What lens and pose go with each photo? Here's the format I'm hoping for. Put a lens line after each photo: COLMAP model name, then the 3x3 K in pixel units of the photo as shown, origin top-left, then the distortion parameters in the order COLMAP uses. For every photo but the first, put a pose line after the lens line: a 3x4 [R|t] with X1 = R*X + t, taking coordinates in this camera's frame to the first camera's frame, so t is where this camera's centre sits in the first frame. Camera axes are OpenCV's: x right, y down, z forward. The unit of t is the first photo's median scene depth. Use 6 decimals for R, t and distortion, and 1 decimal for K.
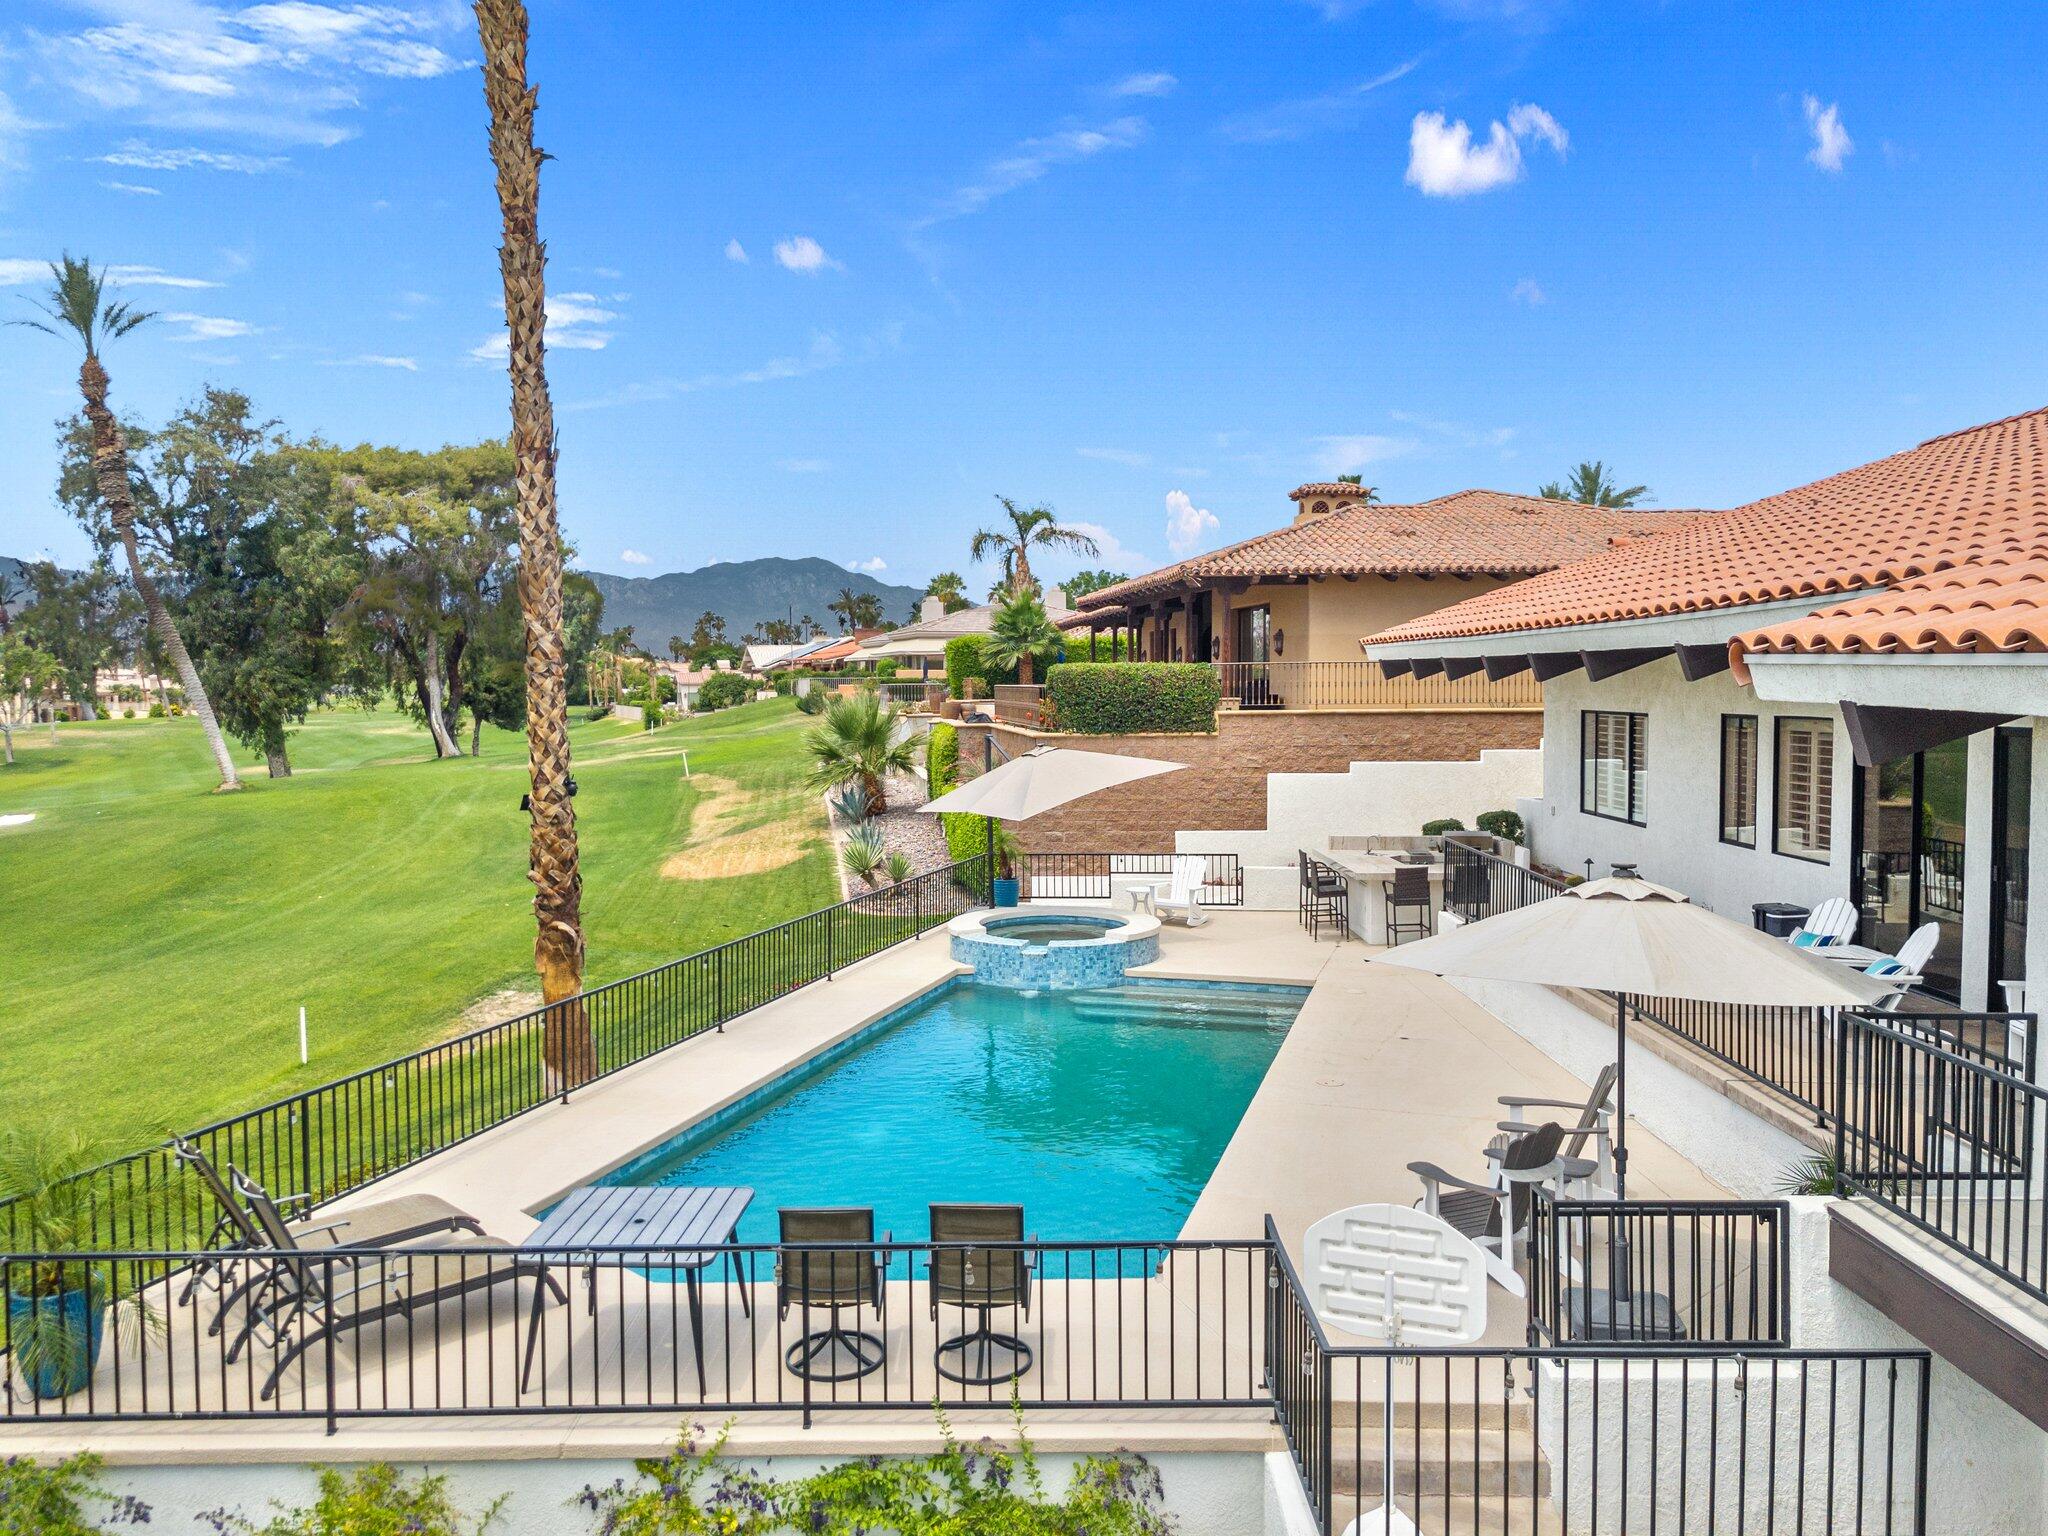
lens RADIAL K [[1510.0, 0, 1023.7], [0, 1510.0, 762.9], [0, 0, 1]] dist [0.072657, -0.061982]
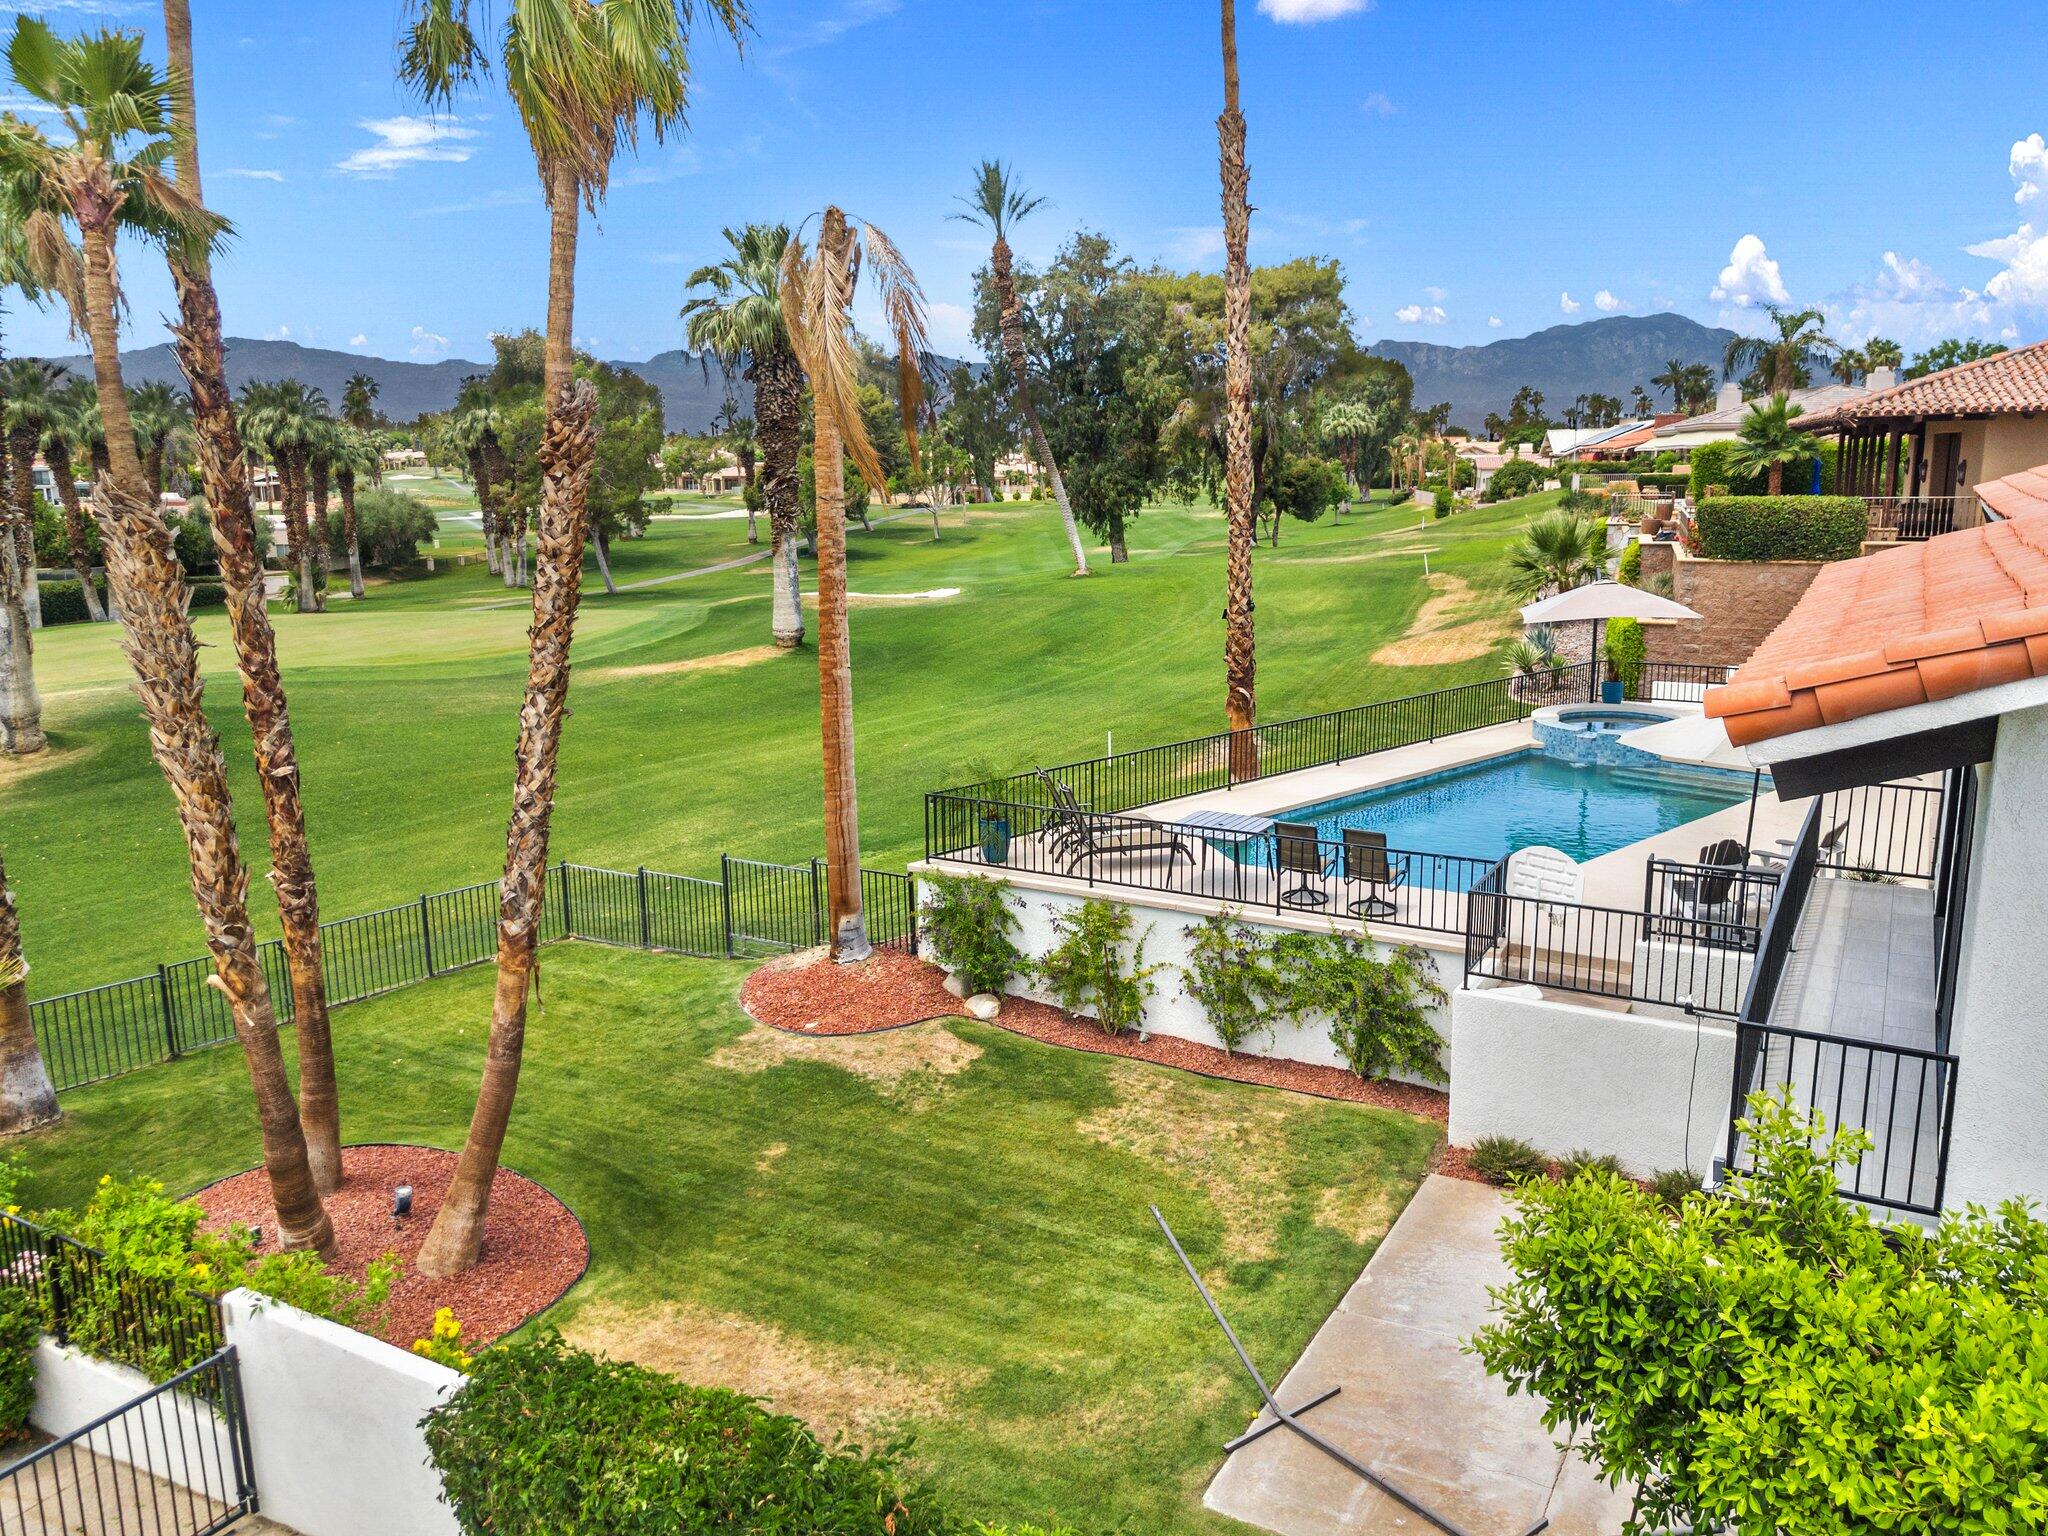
lens RADIAL K [[1480.3, 0, 1024.0], [0, 1480.3, 768.0], [0, 0, 1]] dist [0.000717, -0.000793]
pose [[0.866817, 0.094510, -0.489587, 0.064314], [-0.019964, 0.987664, 0.155312, -0.012254], [0.498226, -0.124852, 0.858011, -0.113743]]
